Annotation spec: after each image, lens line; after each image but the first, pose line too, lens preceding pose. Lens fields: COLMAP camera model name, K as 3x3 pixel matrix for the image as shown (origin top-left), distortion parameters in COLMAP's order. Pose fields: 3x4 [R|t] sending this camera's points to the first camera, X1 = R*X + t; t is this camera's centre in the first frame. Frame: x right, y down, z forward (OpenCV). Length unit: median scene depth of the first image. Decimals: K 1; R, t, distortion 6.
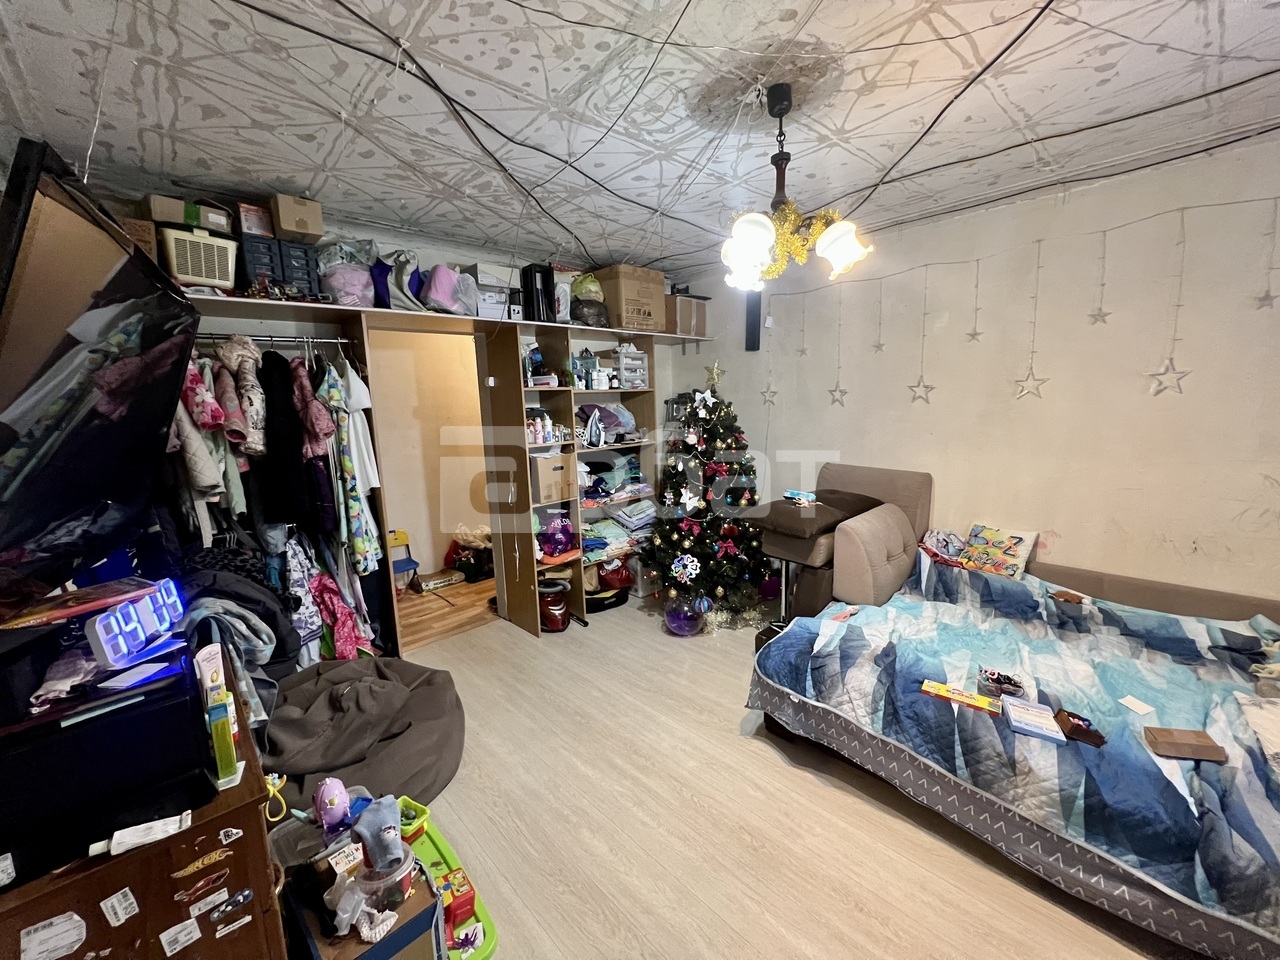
lens RADIAL K [[516.1, 0, 637.0], [0, 516.1, 481.5], [0, 0, 1]] dist [-0.003018, 0.000669]
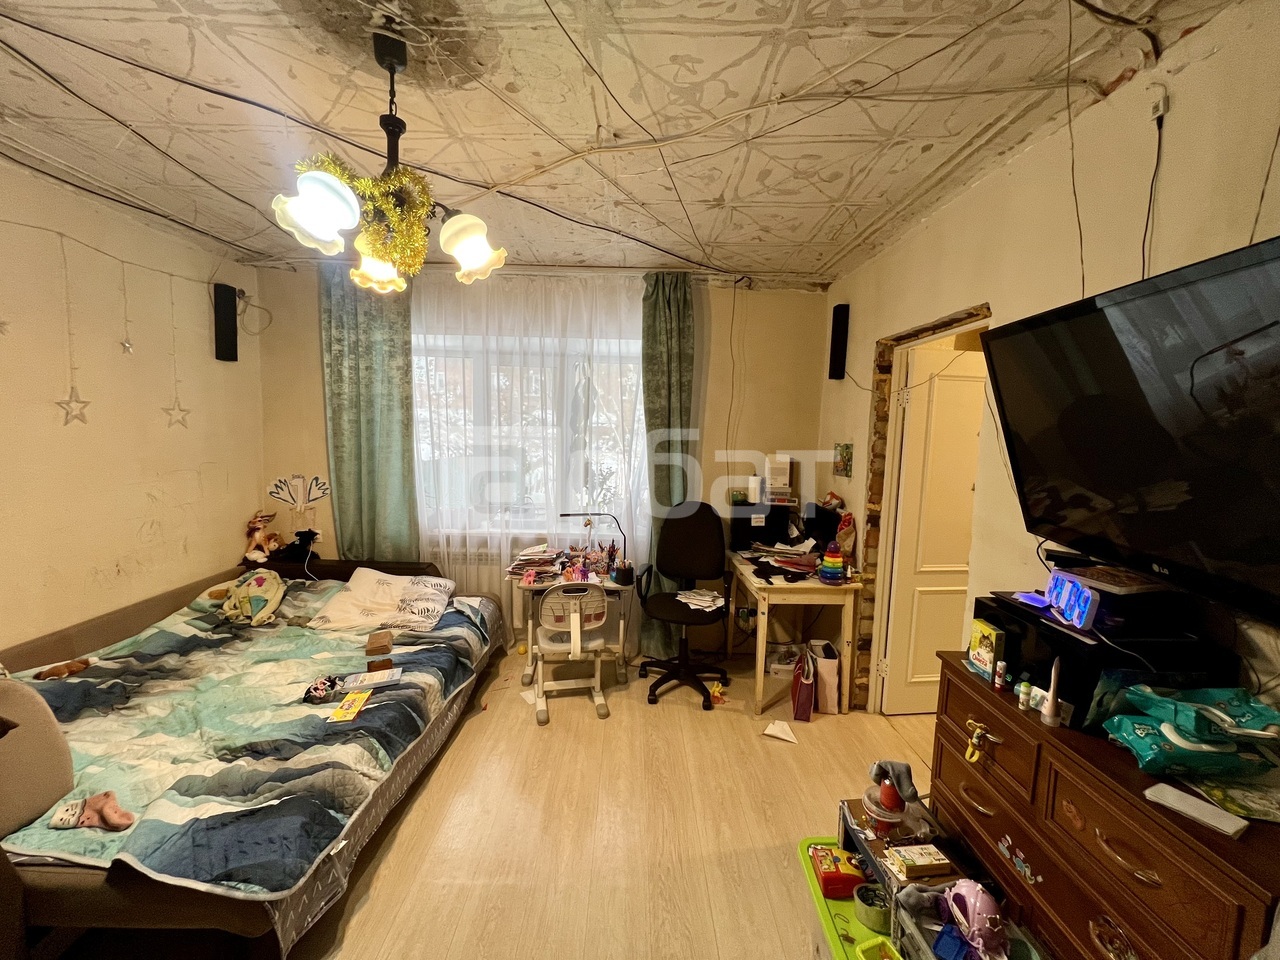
lens RADIAL K [[516.1, 0, 637.2], [0, 516.1, 471.8], [0, 0, 1]] dist [-0.003018, 0.000669]
pose [[-0.723883, -0.042410, 0.688618, -0.431478], [0.100269, 0.981045, 0.165823, -0.148915], [-0.682598, 0.189084, -0.705909, 1.072958]]
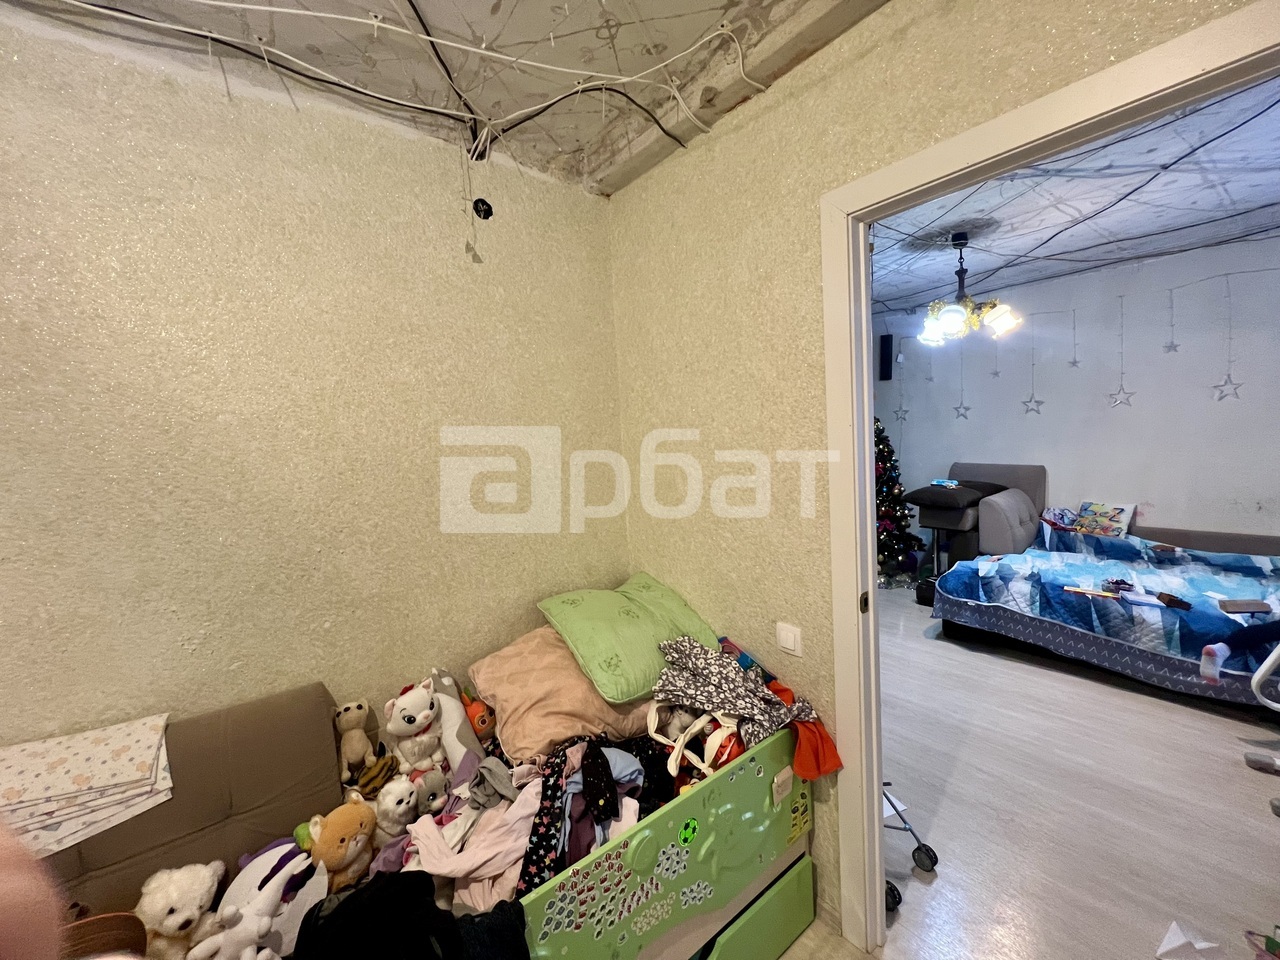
lens RADIAL K [[516.1, 0, 636.7], [0, 516.1, 480.7], [0, 0, 1]] dist [-0.003018, 0.000669]
pose [[0.995025, -0.018985, -0.097797, -0.506916], [0.012535, 0.997731, -0.066153, 0.141014], [0.098831, 0.064598, 0.993005, -0.615035]]
